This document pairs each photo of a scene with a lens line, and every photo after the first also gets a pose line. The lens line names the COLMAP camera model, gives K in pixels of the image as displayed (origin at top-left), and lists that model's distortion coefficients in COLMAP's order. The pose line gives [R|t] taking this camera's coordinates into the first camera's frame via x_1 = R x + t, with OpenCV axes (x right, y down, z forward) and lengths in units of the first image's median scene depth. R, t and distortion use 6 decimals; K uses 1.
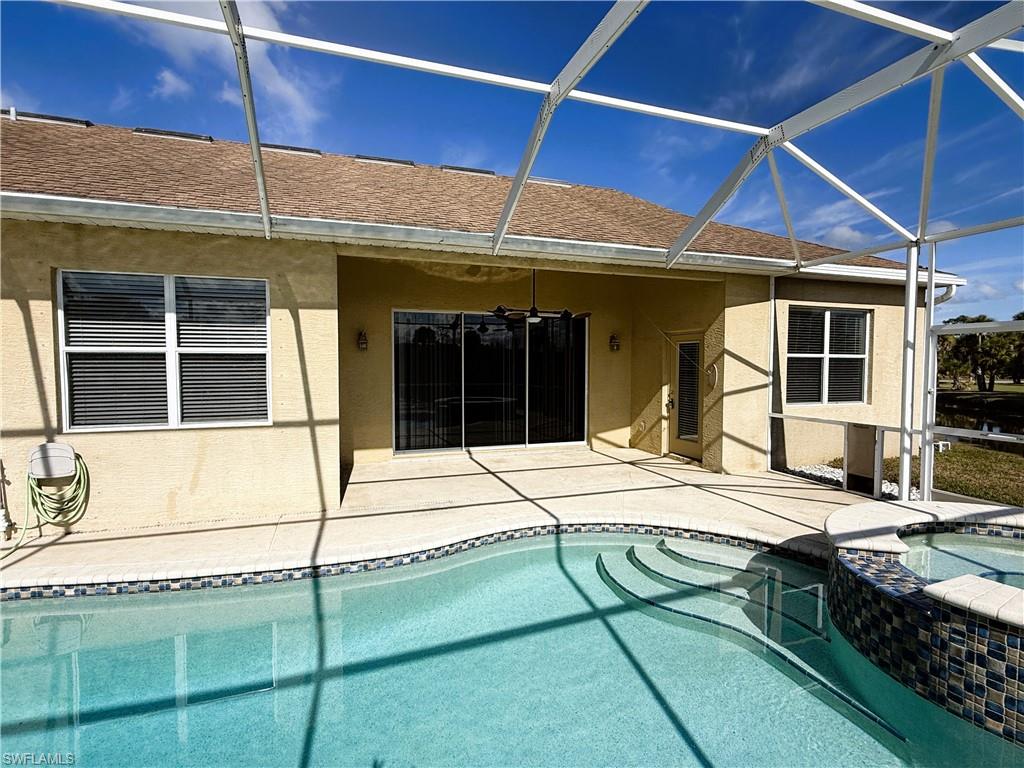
lens RADIAL K [[506.2, 0, 512.0], [0, 506.2, 384.0], [0, 0, 1]] dist [-0.000400, -0.000187]
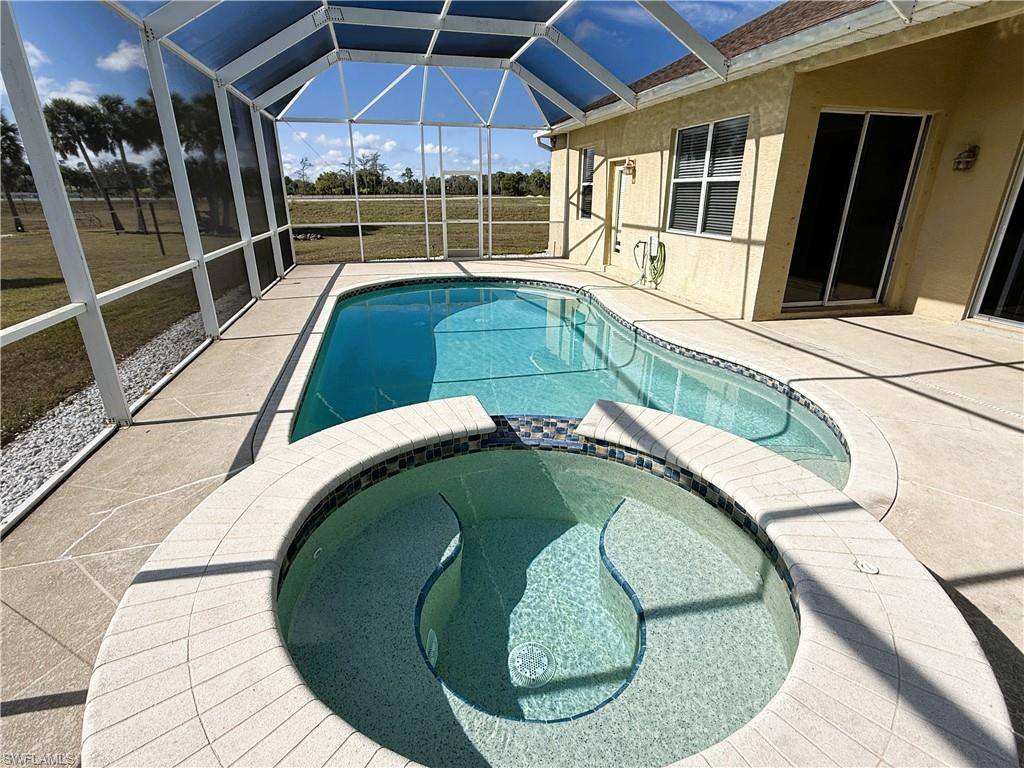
lens RADIAL K [[506.2, 0, 512.0], [0, 506.2, 384.0], [0, 0, 1]] dist [-0.000400, -0.000187]
pose [[-0.096259, 0.351464, -0.931240, 0.943819], [-0.042510, 0.933279, 0.356628, -0.013620], [0.994448, 0.073916, -0.074896, 0.600641]]
